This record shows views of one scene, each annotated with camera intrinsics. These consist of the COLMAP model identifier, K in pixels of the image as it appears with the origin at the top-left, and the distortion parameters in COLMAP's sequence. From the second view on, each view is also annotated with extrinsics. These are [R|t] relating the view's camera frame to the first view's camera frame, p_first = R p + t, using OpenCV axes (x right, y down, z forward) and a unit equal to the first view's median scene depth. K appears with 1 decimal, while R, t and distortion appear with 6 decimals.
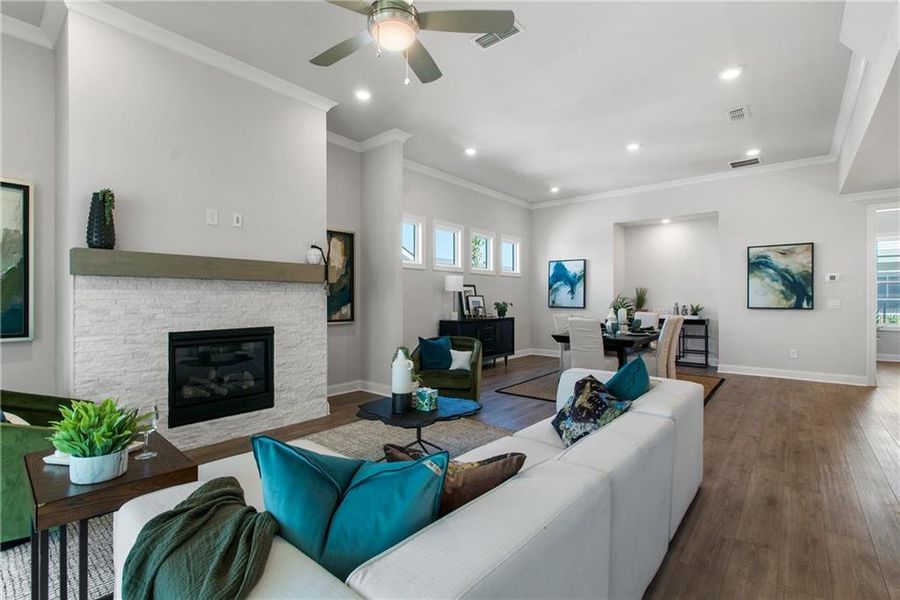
lens RADIAL K [[410.1, 0, 449.0], [0, 410.1, 300.4], [0, 0, 1]] dist [-0.003791, 0.001493]
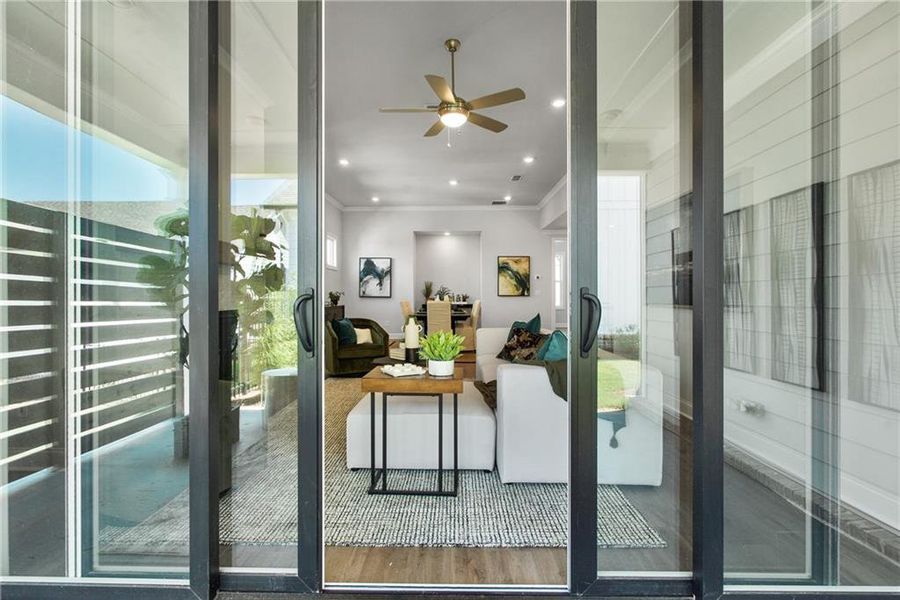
lens RADIAL K [[410.1, 0, 445.6], [0, 410.1, 297.9], [0, 0, 1]] dist [-0.003791, 0.001493]
pose [[0.773930, -0.006061, 0.633242, -0.386410], [0.003381, 0.999979, 0.005439, 0.016919], [-0.633262, -0.002068, 0.773935, -0.076854]]
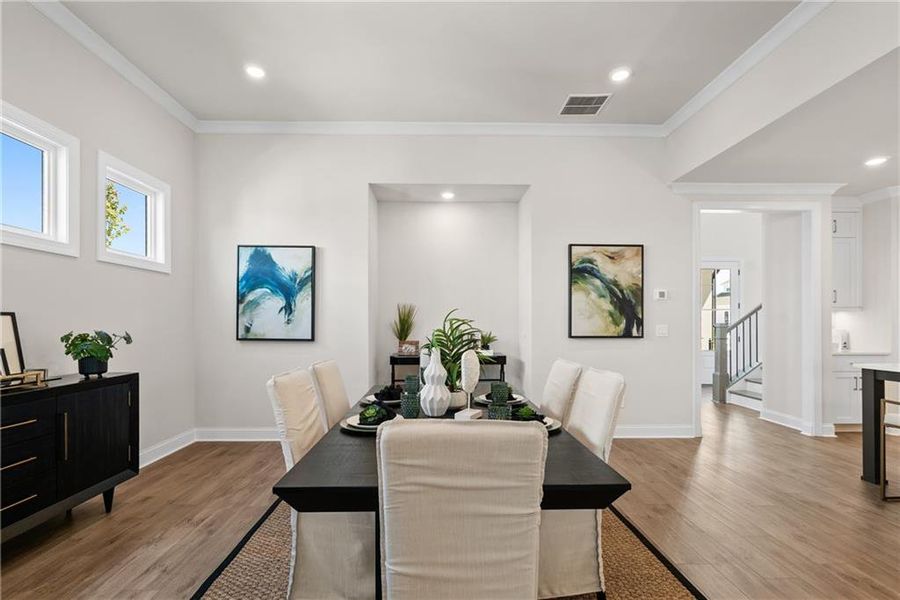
lens RADIAL K [[410.1, 0, 444.4], [0, 410.1, 322.8], [0, 0, 1]] dist [-0.003791, 0.001493]
pose [[0.747417, -0.000401, 0.664355, 0.132291], [0.001471, 0.999998, -0.001052, -0.004010], [-0.664353, 0.001763, 0.747417, 0.598902]]
